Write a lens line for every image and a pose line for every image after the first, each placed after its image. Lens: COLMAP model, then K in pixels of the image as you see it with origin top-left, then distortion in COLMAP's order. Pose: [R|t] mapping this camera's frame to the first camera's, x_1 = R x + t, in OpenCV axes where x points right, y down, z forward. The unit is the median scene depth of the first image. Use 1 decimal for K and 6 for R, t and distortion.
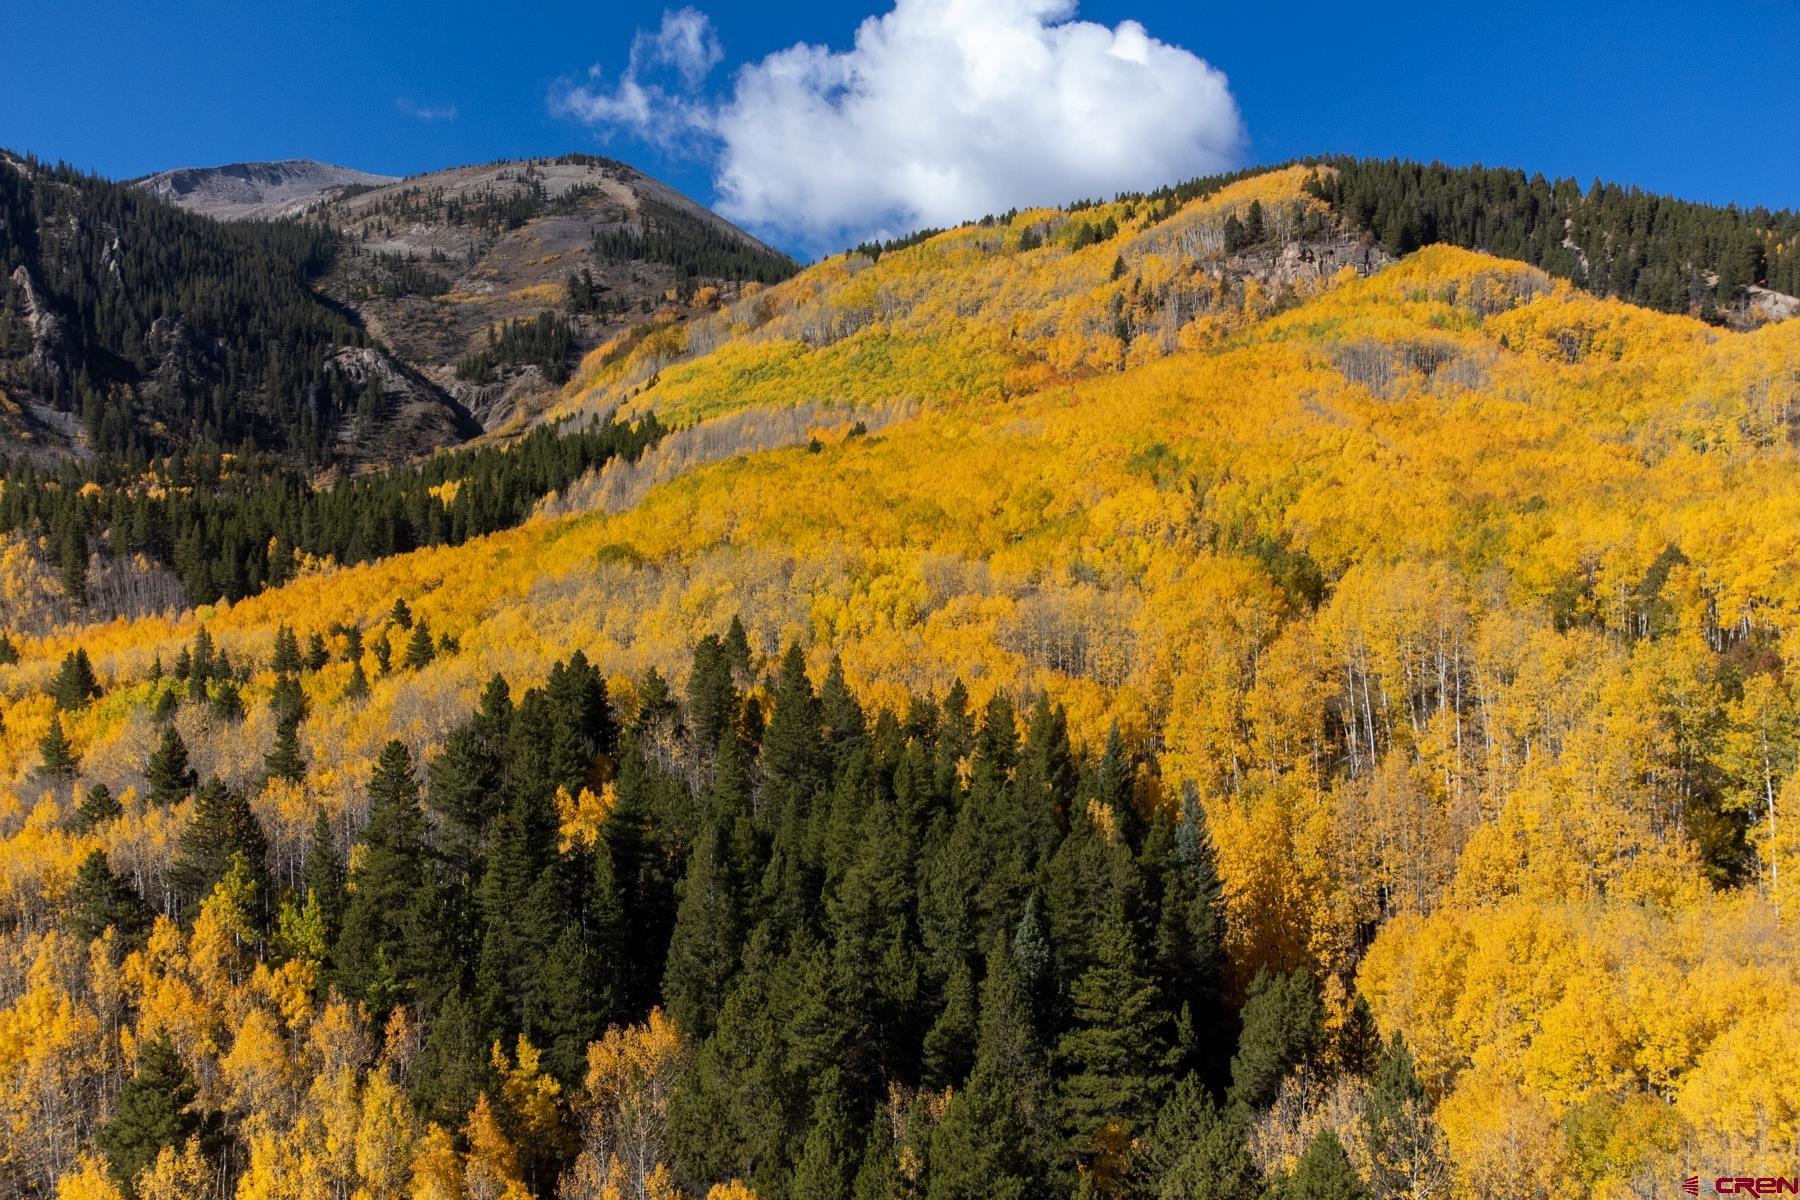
lens RADIAL K [[1395.3, 0, 897.5], [0, 1395.3, 669.2], [0, 0, 1]] dist [0.028415, 0.020913]
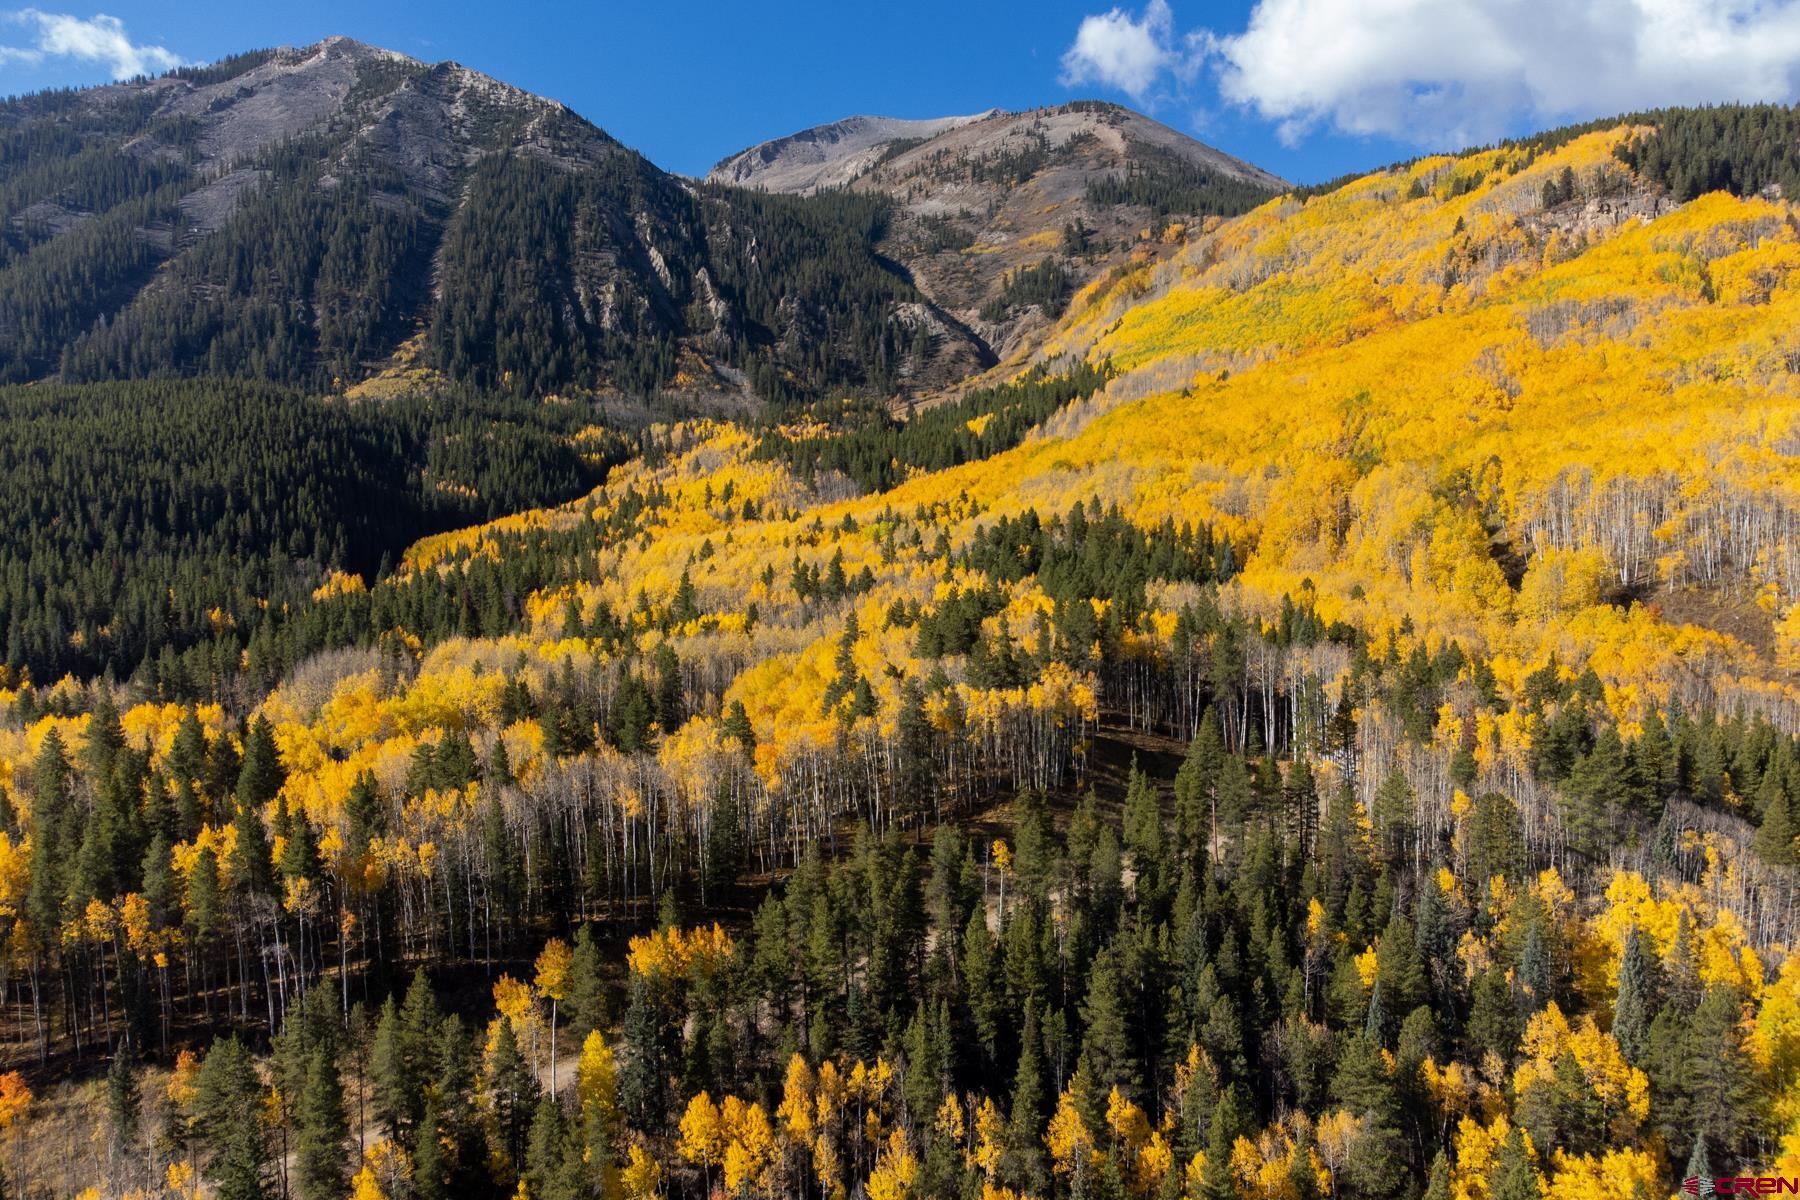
lens RADIAL K [[1395.3, 0, 900.1], [0, 1395.3, 599.5], [0, 0, 1]] dist [0.028415, 0.020913]
pose [[0.936328, 0.006366, -0.351069, 0.094148], [0.005840, 0.999415, 0.033700, 0.014102], [0.351078, -0.033605, 0.935743, -0.317914]]
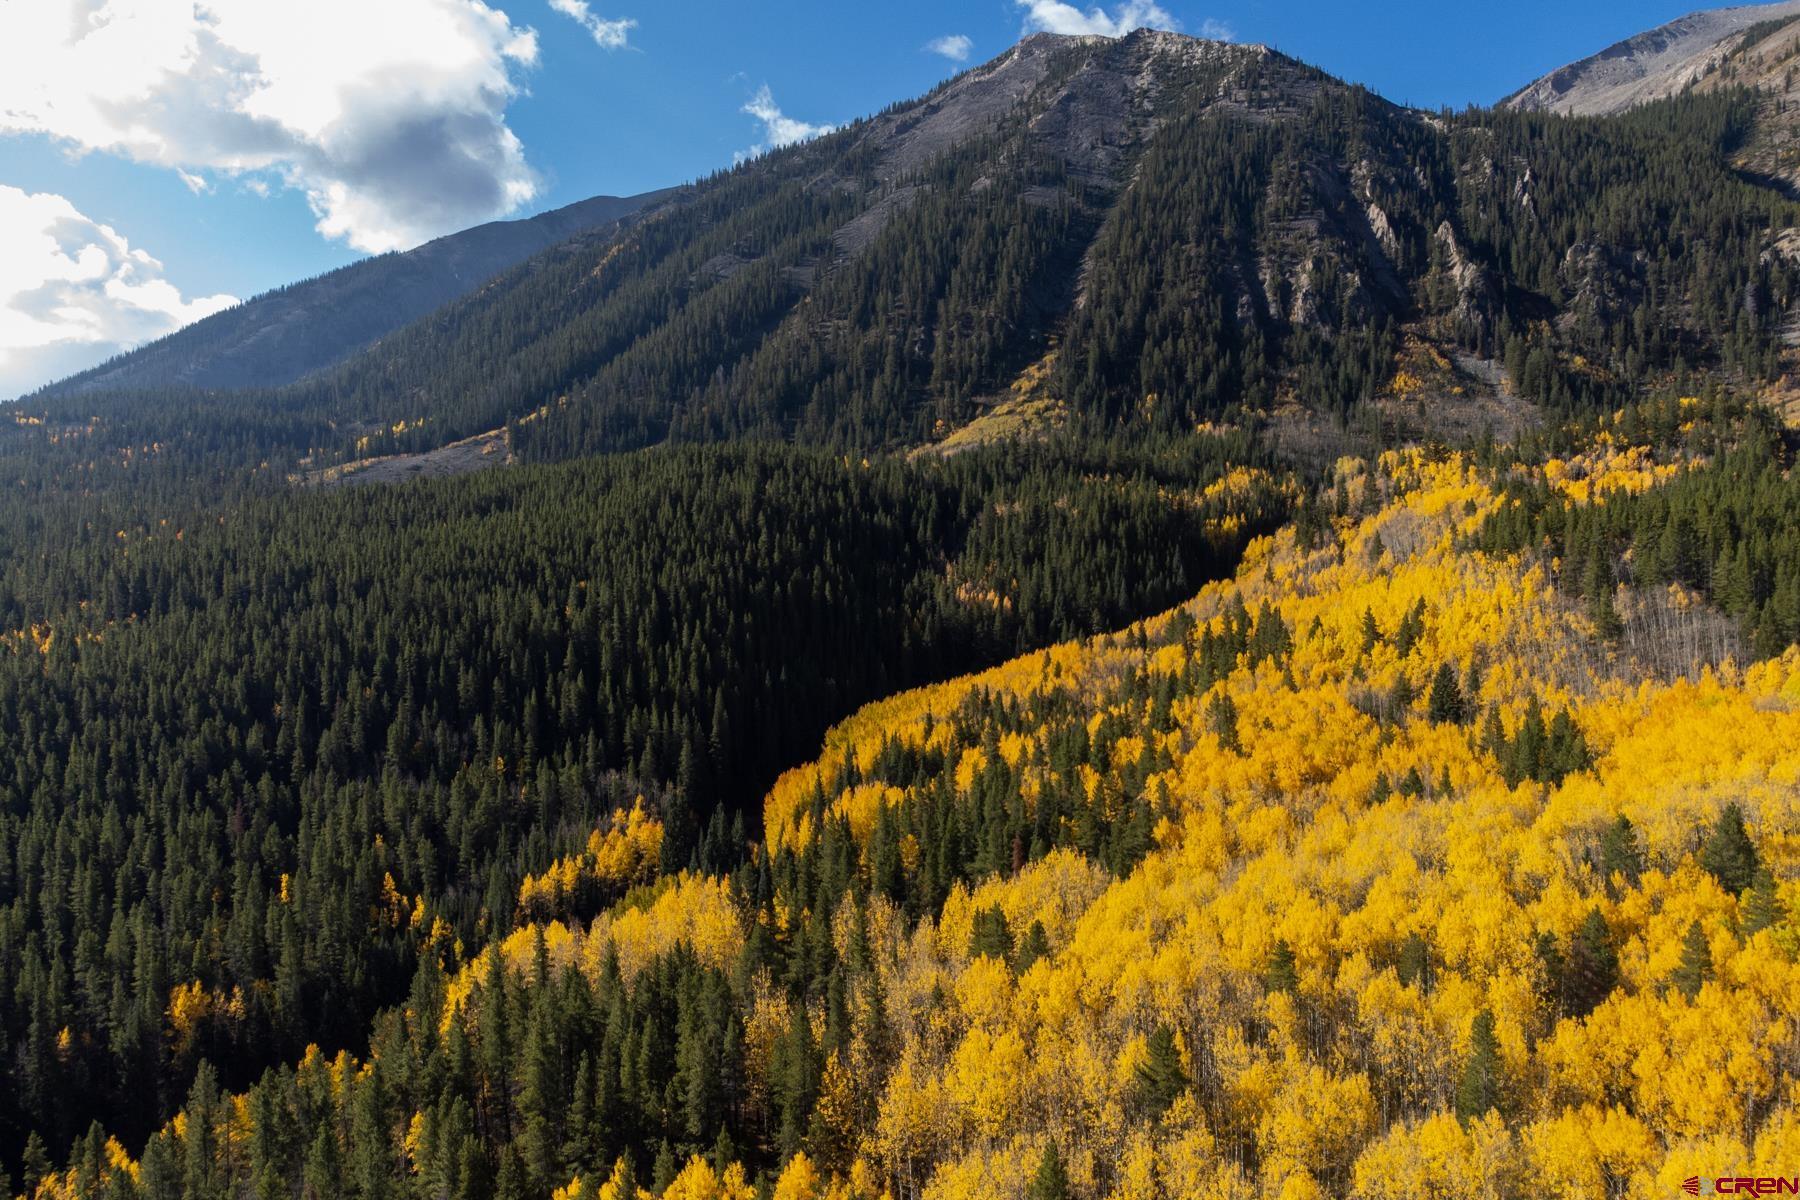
lens RADIAL K [[1395.3, 0, 898.1], [0, 1395.3, 605.1], [0, 0, 1]] dist [0.028415, 0.020913]
pose [[0.624143, 0.007670, -0.781272, -0.058861], [0.020298, 0.999455, 0.026028, -0.038115], [0.781046, -0.032103, 0.623647, 0.030552]]
